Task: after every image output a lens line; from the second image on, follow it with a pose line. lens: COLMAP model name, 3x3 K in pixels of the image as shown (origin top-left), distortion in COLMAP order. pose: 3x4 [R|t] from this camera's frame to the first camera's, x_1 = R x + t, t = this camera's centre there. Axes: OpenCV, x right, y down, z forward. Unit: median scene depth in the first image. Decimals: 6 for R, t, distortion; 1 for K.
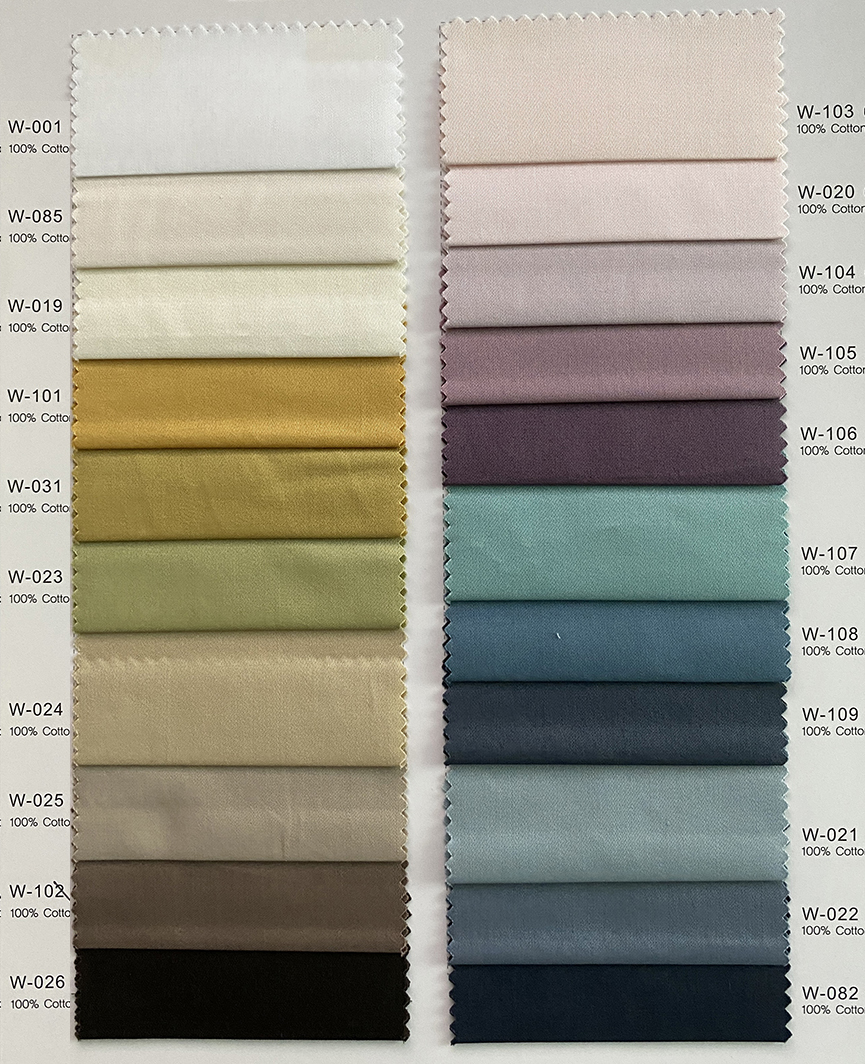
lens RADIAL K [[870.4, 0, 370.8], [0, 870.4, 532.0], [0, 0, 1]] dist [0.000664, -0.004728]
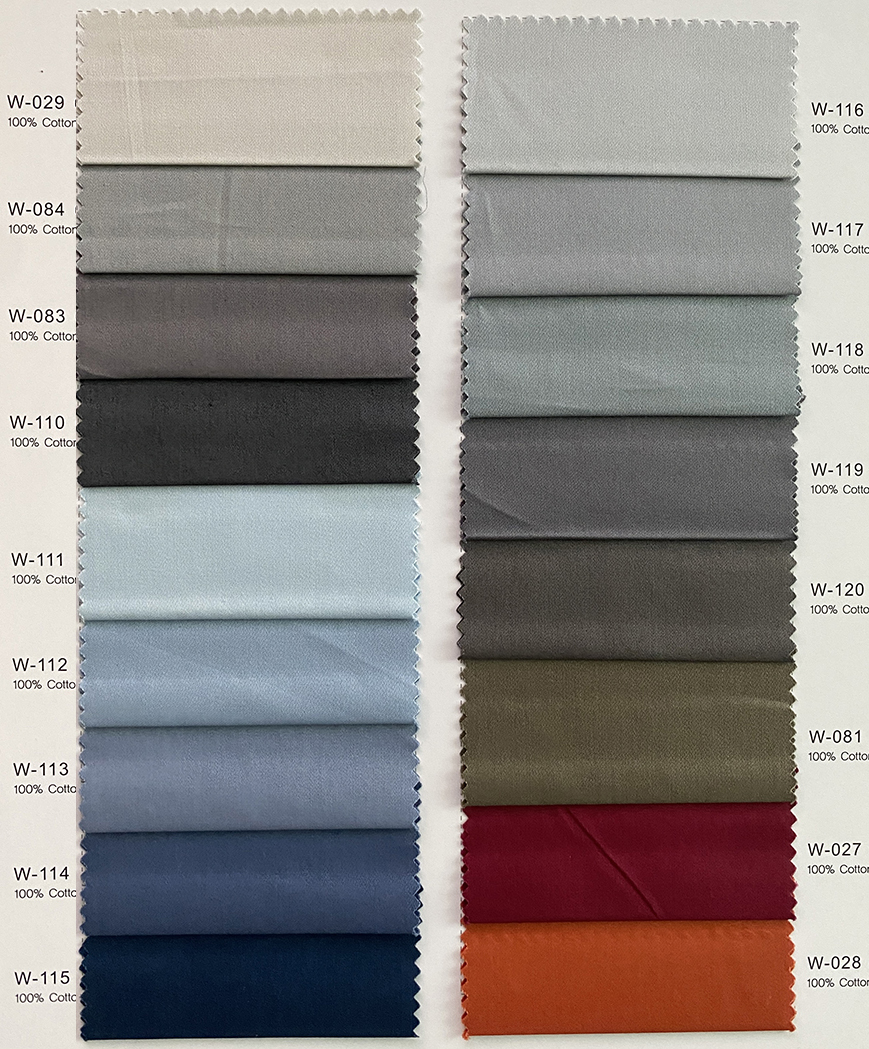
lens RADIAL K [[880.0, 0, 434.5], [0, 880.0, 524.5], [0, 0, 1]] dist [-0.002070, -0.002586]
pose [[0.998517, 0.002190, 0.054393, 0.001511], [-0.003007, 0.999884, 0.014952, 0.152211], [-0.054354, -0.015094, 0.998408, -0.001810]]
